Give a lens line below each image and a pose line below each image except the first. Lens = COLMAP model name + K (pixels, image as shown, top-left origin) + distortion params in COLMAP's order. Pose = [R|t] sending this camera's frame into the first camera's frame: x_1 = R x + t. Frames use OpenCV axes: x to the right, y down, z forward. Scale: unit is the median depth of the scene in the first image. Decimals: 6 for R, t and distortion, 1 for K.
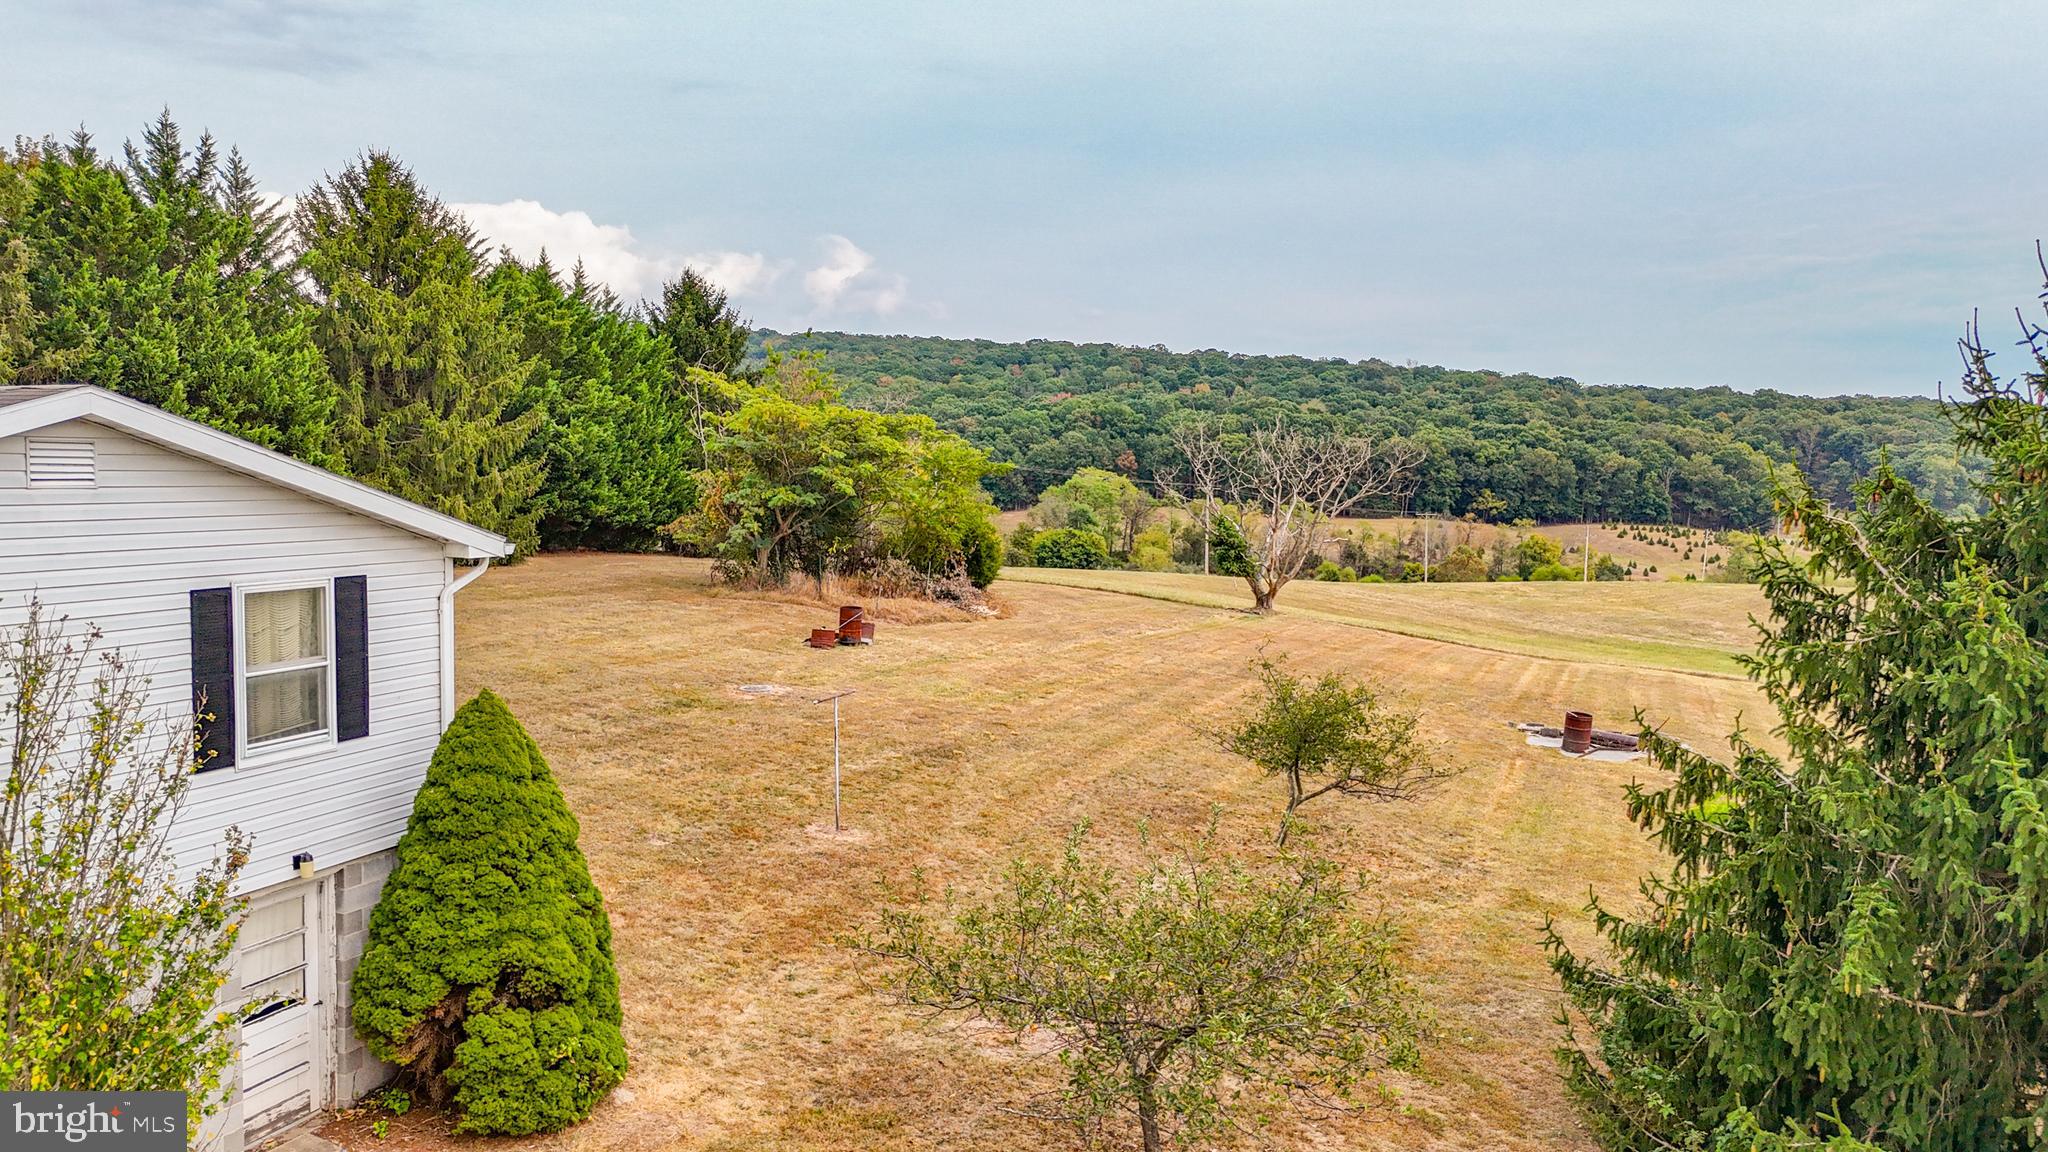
lens RADIAL K [[1494.9, 0, 1018.9], [0, 1494.9, 584.1], [0, 0, 1]] dist [0.028726, -0.017451]
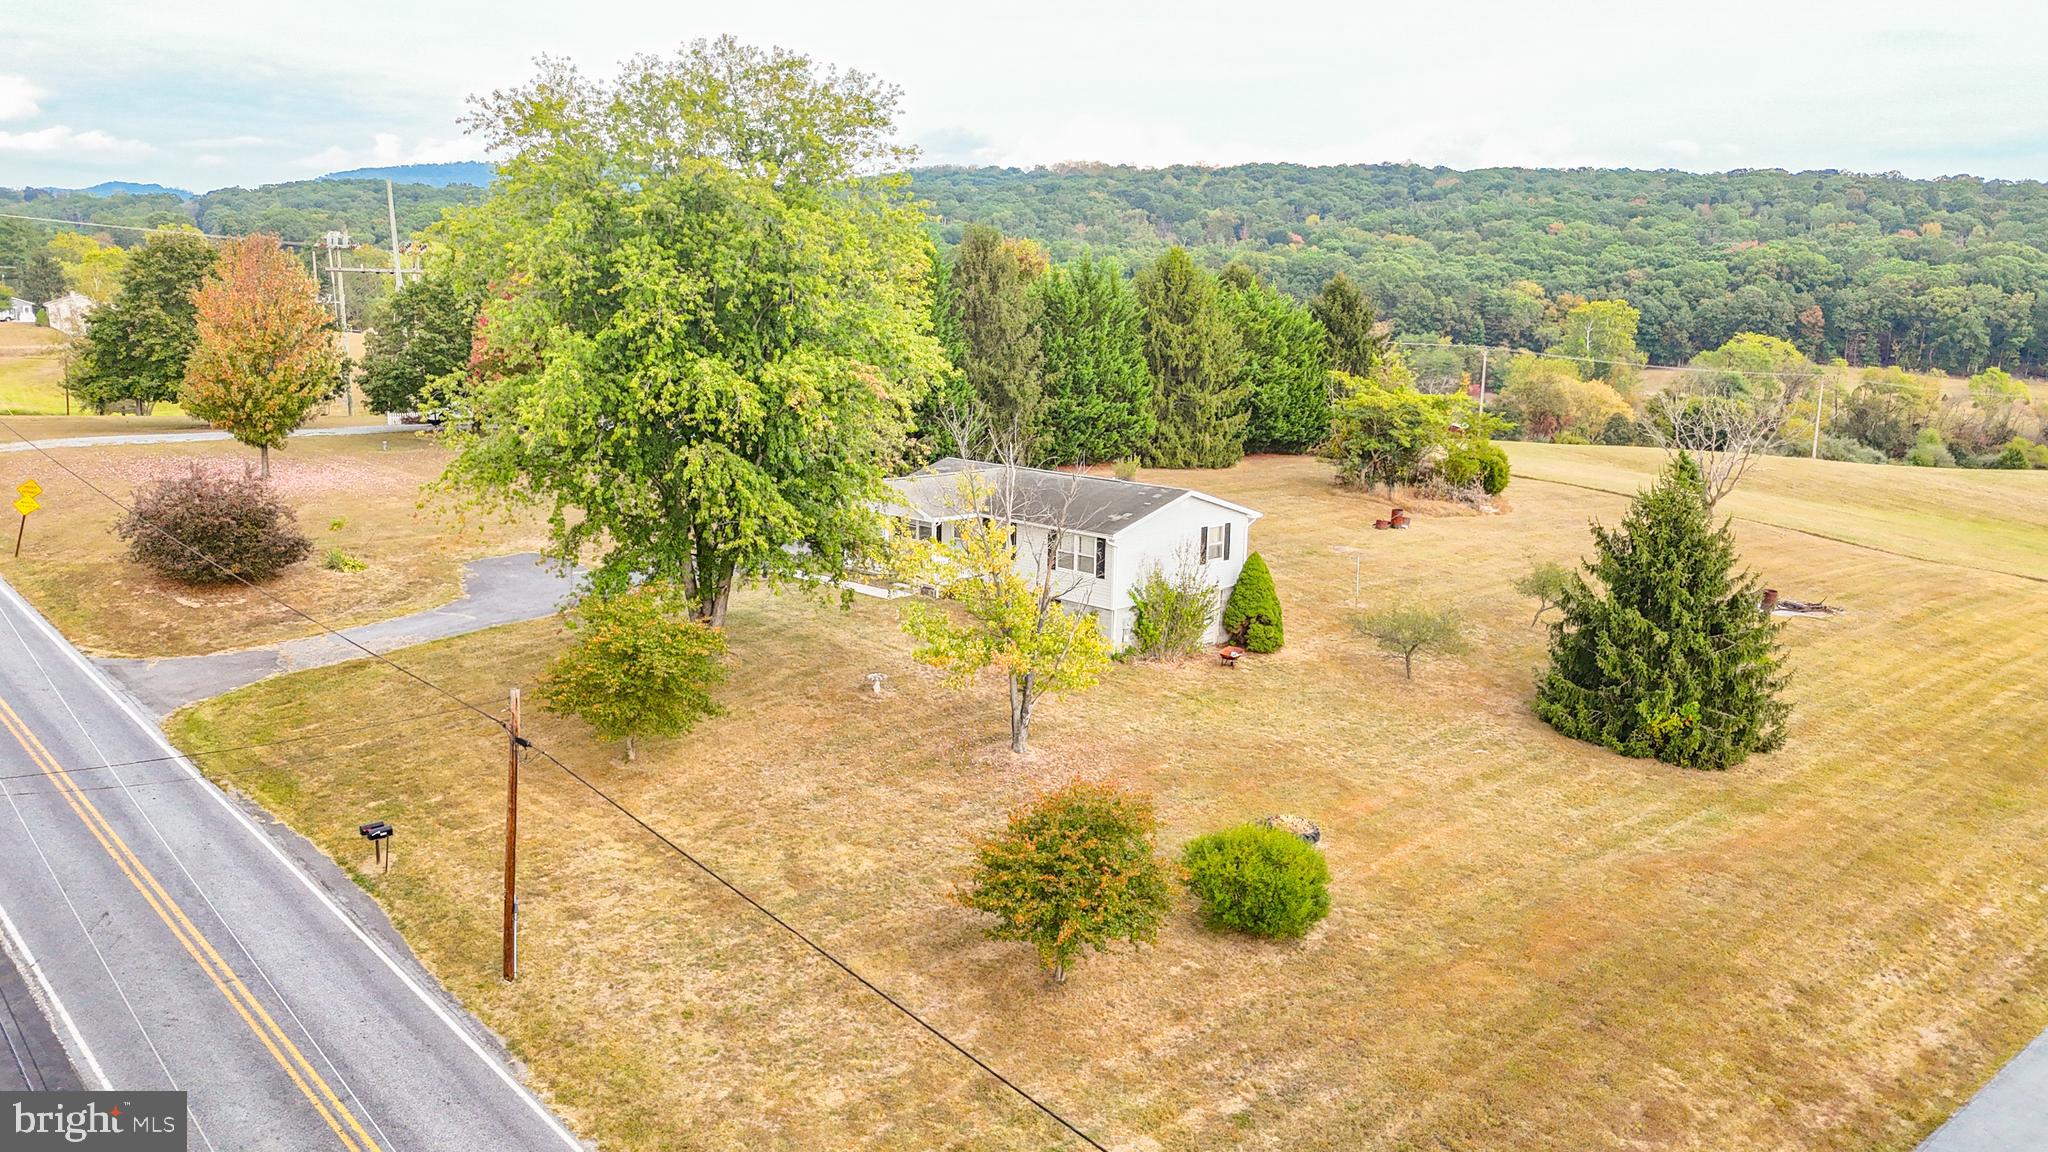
lens RADIAL K [[1494.9, 0, 1033.6], [0, 1494.9, 585.3], [0, 0, 1]] dist [0.028726, -0.017451]
pose [[0.911308, 0.084587, -0.402943, 0.203599], [-0.039058, 0.992016, 0.119911, -0.082113], [0.409869, -0.093537, 0.907336, -0.808614]]
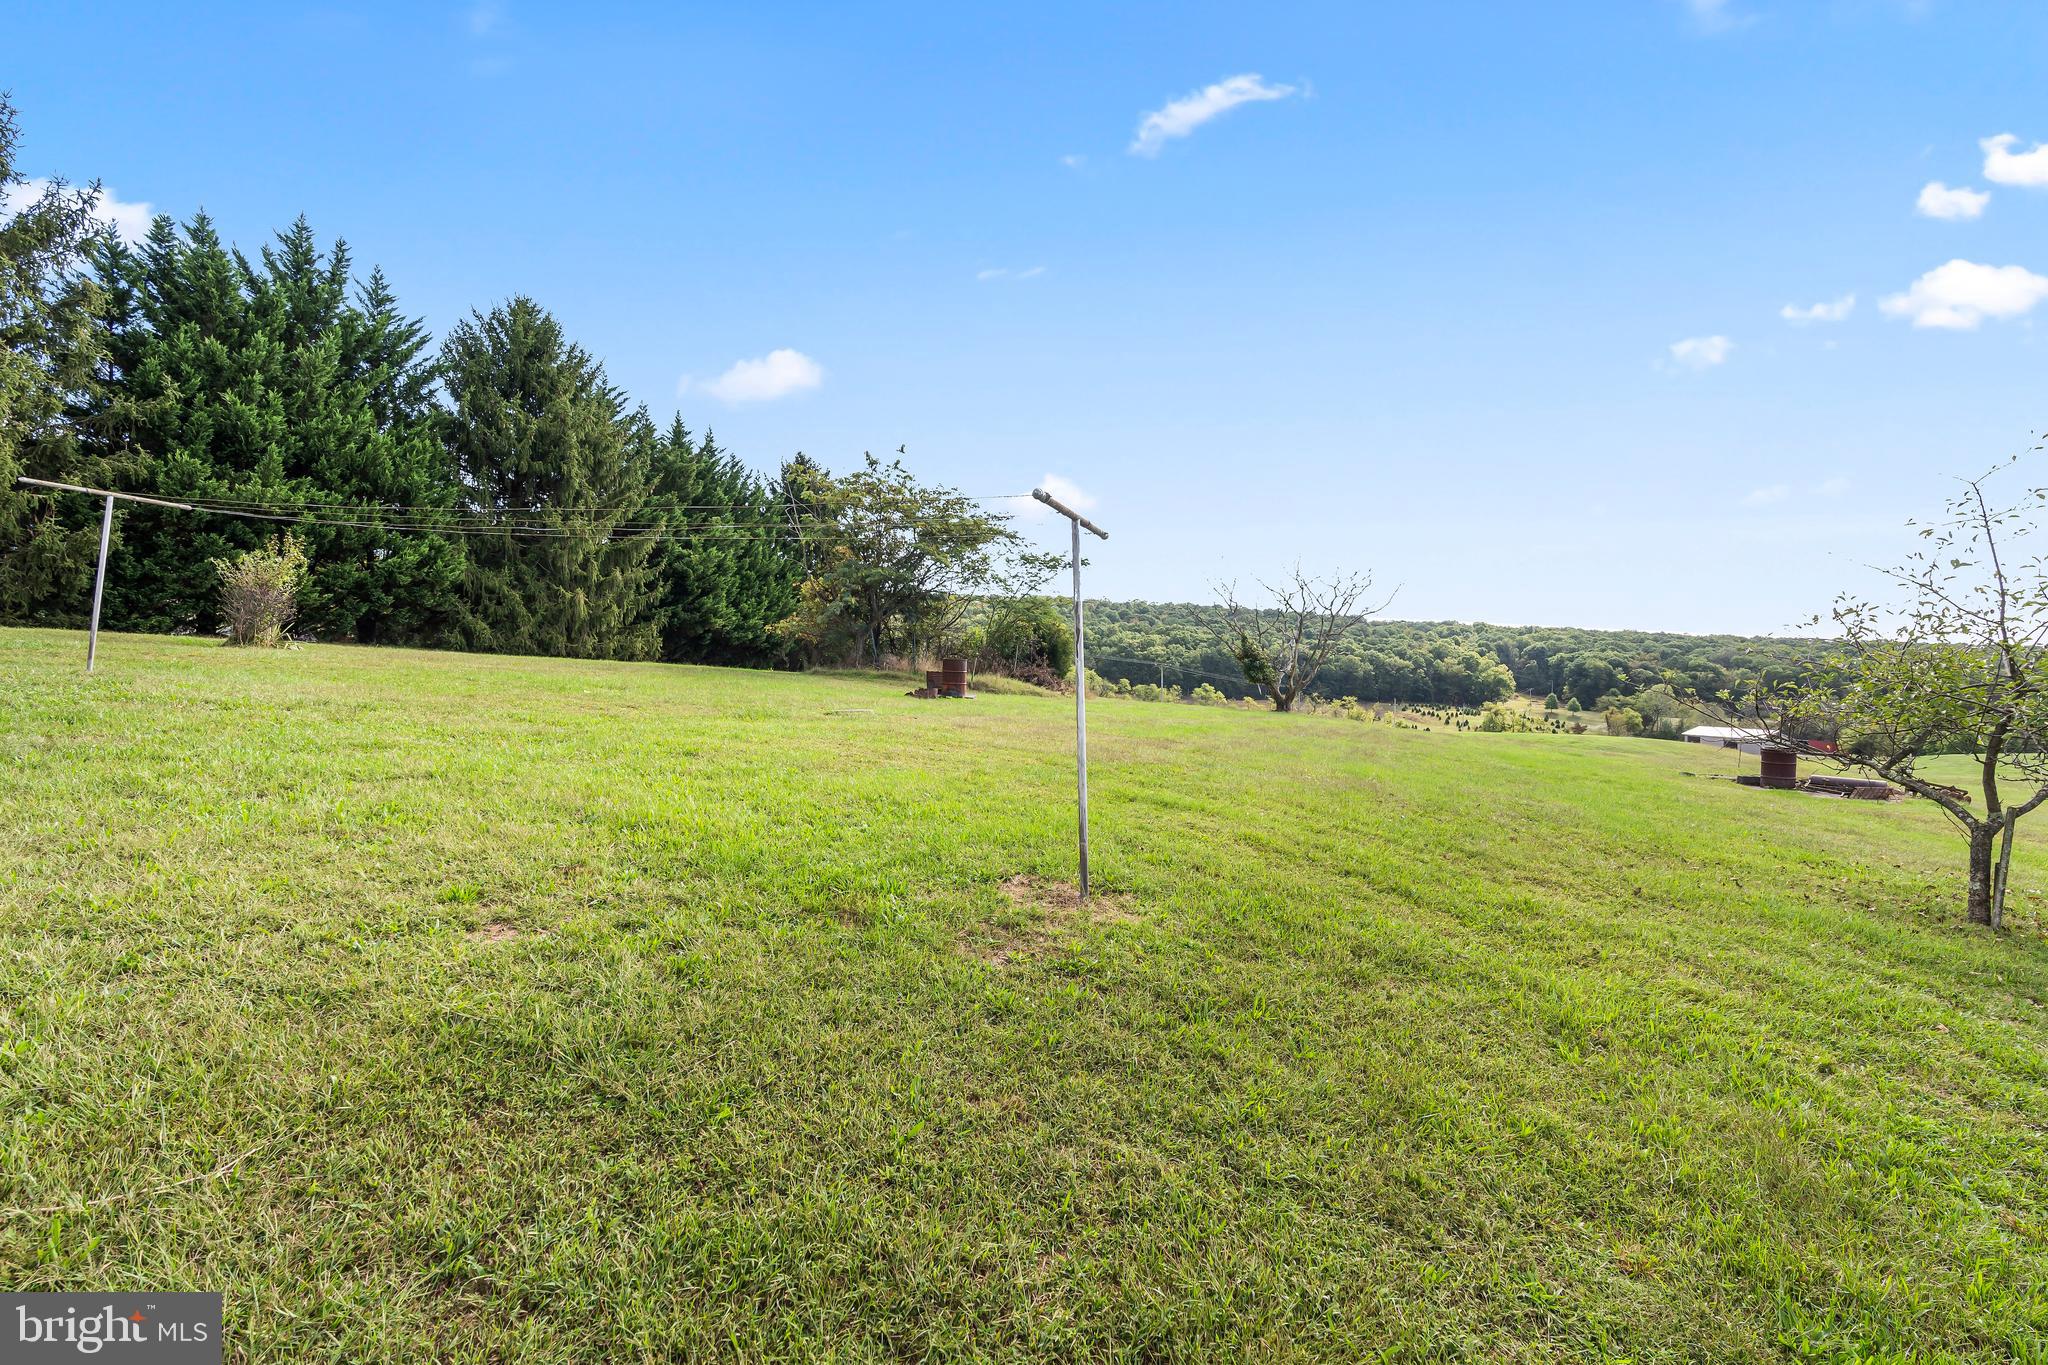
lens RADIAL K [[929.9, 0, 1024.6], [0, 929.9, 674.6], [0, 0, 1]] dist [-0.008113, -0.000133]
pose [[0.999911, -0.009810, 0.009097, -0.055602], [0.010512, 0.996686, -0.080658, 0.056389], [-0.008276, 0.080746, 0.996700, 0.317457]]
